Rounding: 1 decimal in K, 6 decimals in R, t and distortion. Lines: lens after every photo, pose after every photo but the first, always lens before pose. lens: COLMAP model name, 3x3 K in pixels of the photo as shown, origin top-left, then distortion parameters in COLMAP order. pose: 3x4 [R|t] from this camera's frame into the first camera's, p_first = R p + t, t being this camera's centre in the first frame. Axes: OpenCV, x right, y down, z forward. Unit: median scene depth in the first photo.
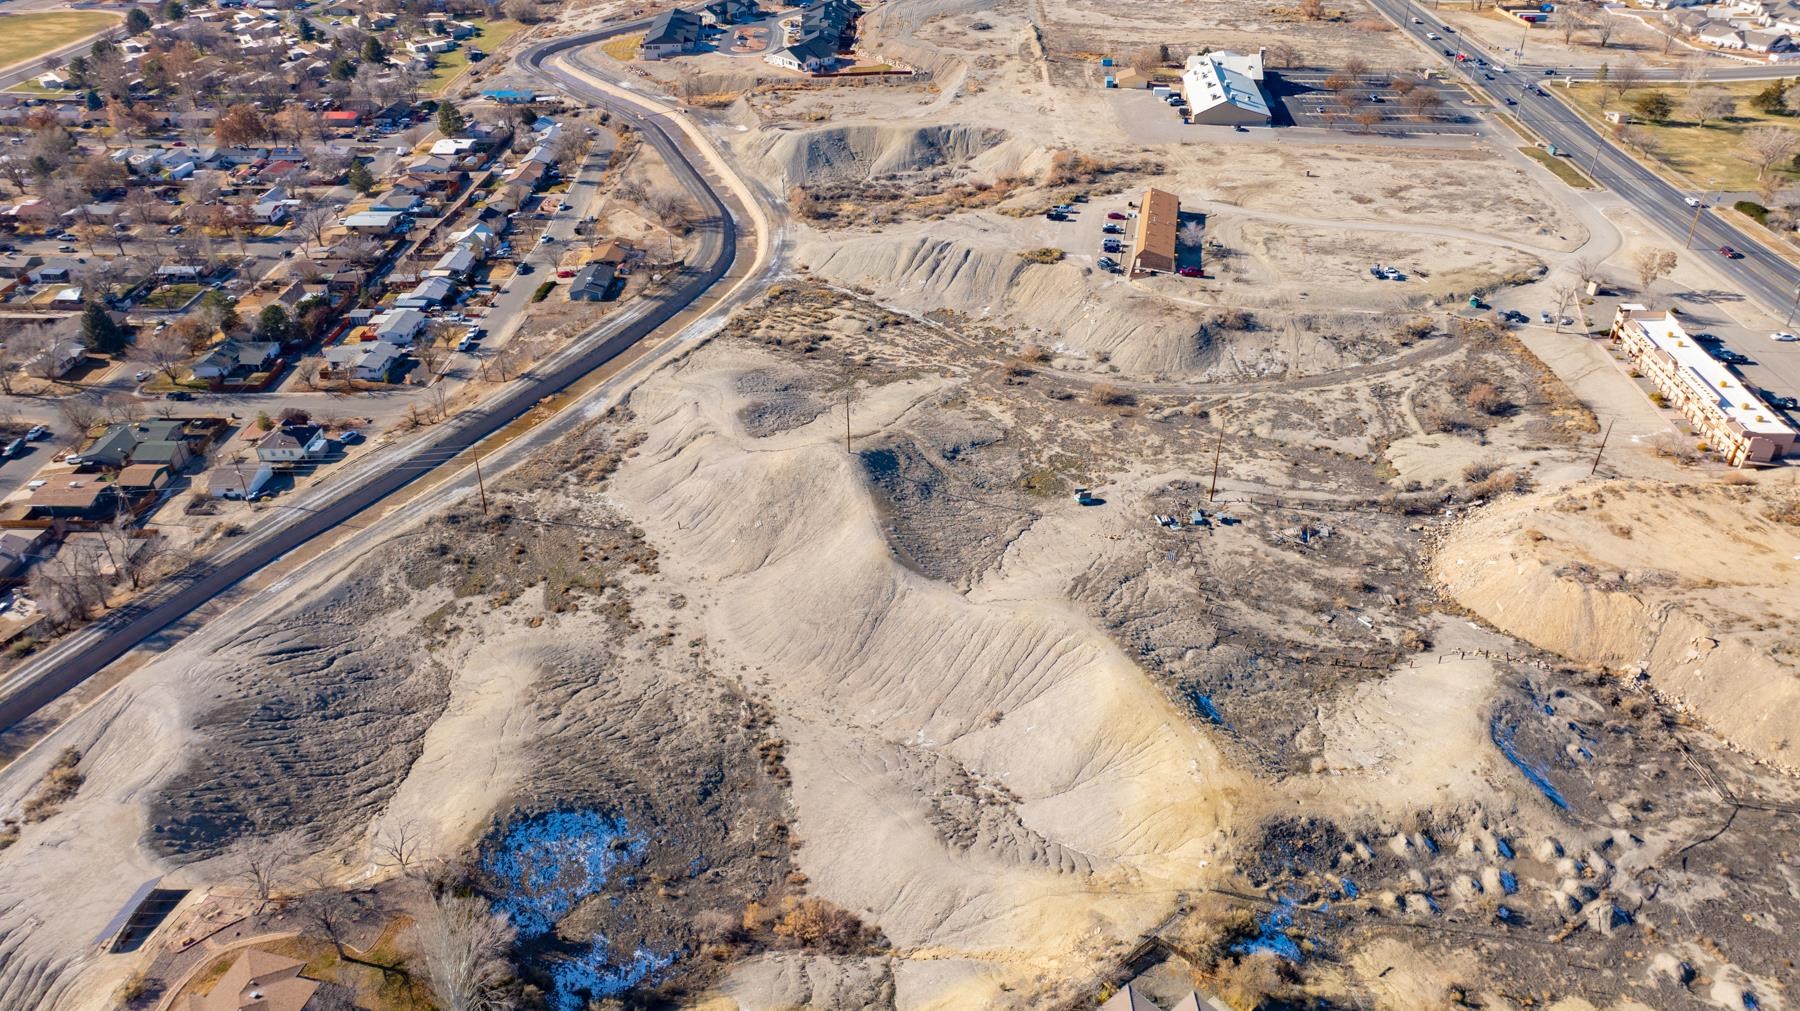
lens RADIAL K [[1260.5, 0, 903.7], [0, 1260.5, 501.5], [0, 0, 1]] dist [-0.048488, 0.065195]
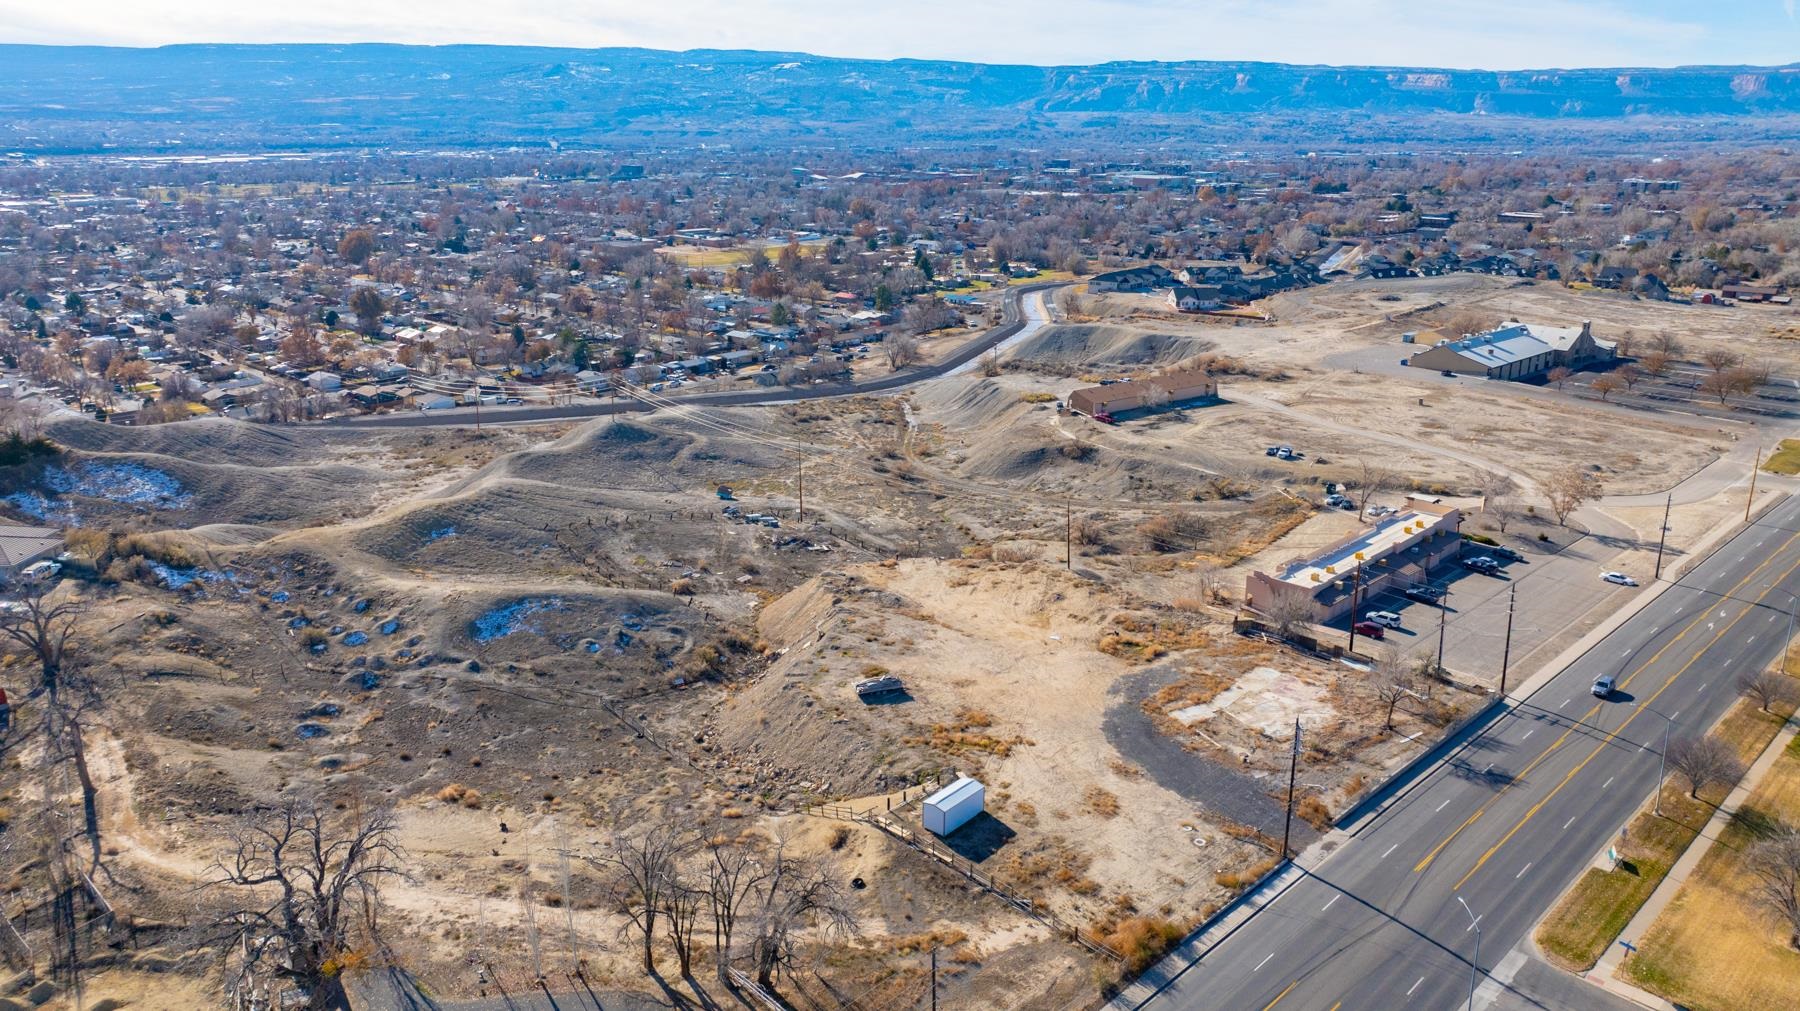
lens RADIAL K [[1260.5, 0, 898.1], [0, 1260.5, 511.2], [0, 0, 1]] dist [-0.048488, 0.065195]
pose [[0.740010, 0.214219, -0.637570, 0.841184], [-0.377557, 0.916789, -0.130185, 0.085310], [0.556629, 0.337057, 0.759313, 0.195005]]
